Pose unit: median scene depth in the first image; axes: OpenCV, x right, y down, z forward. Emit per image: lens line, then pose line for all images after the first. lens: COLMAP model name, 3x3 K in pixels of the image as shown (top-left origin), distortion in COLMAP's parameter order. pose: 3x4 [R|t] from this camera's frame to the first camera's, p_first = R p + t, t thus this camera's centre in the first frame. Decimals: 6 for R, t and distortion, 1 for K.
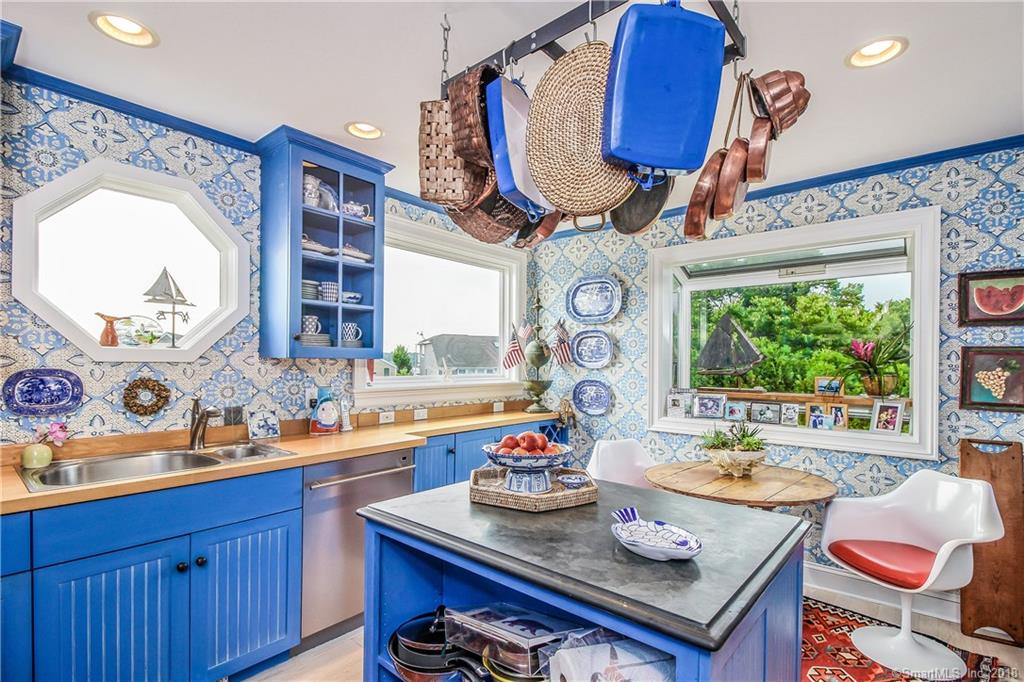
lens RADIAL K [[482.0, 0, 496.9], [0, 482.0, 363.3], [0, 0, 1]] dist [-0.004925, -0.000850]
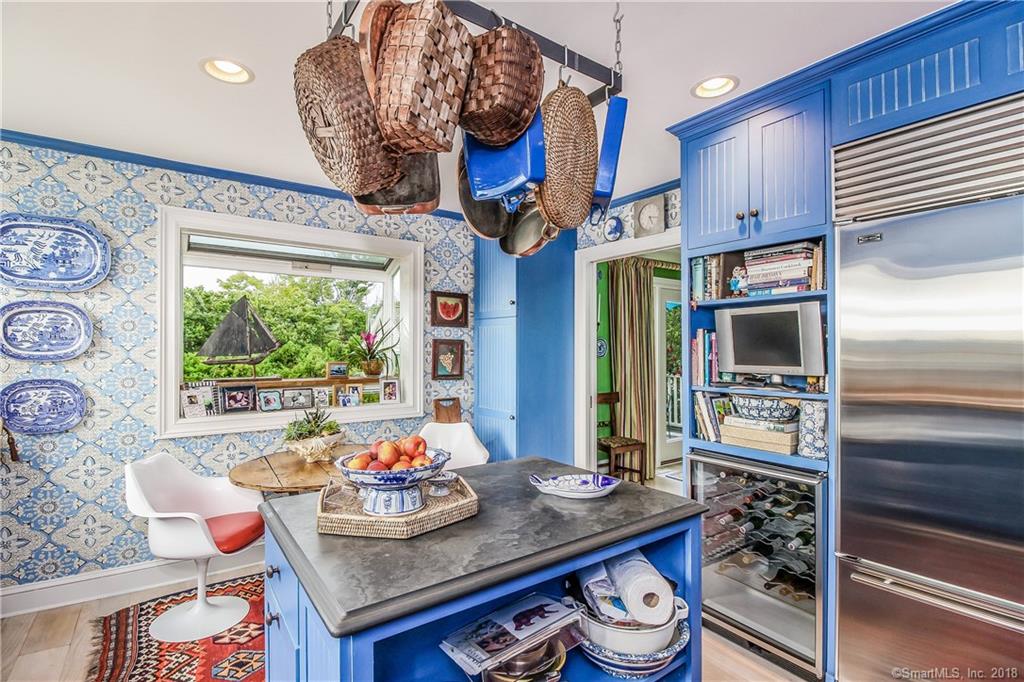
lens RADIAL K [[482.0, 0, 515.6], [0, 482.0, 346.1], [0, 0, 1]] dist [-0.004925, -0.000850]
pose [[0.209792, 0.001025, 0.977746, -0.421772], [0.004541, 0.999988, -0.002023, -0.007408], [-0.977736, 0.004865, 0.209785, 0.376273]]
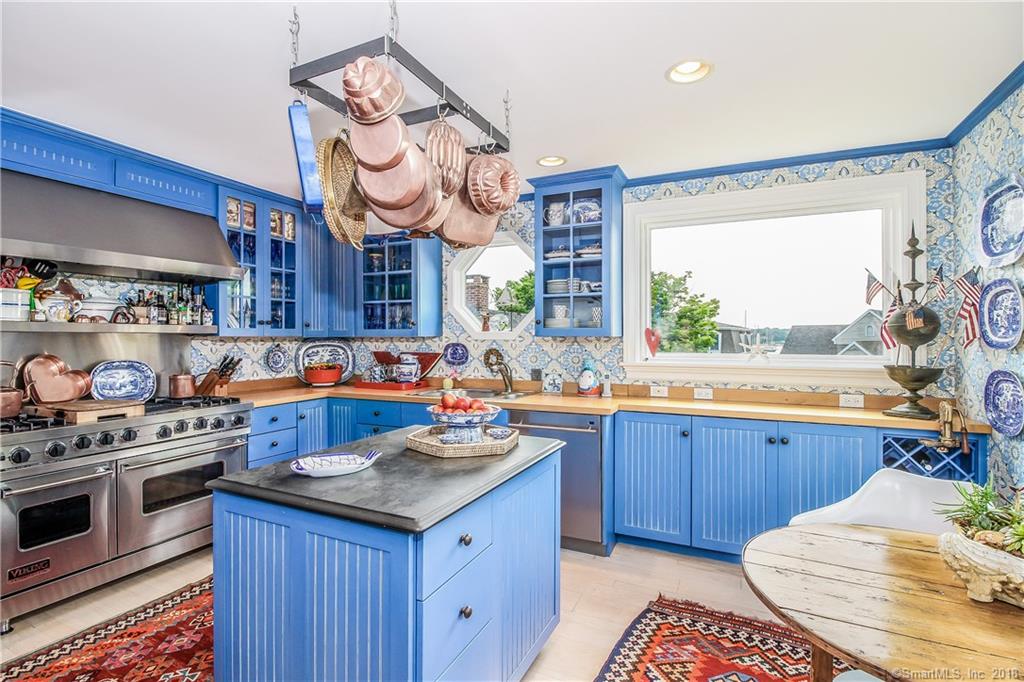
lens RADIAL K [[482.0, 0, 505.6], [0, 482.0, 336.9], [0, 0, 1]] dist [-0.004925, -0.000850]
pose [[0.270138, -0.001700, -0.962820, 0.819367], [0.004450, 0.999990, -0.000517, -0.009666], [0.962811, -0.004145, 0.270143, 0.451881]]
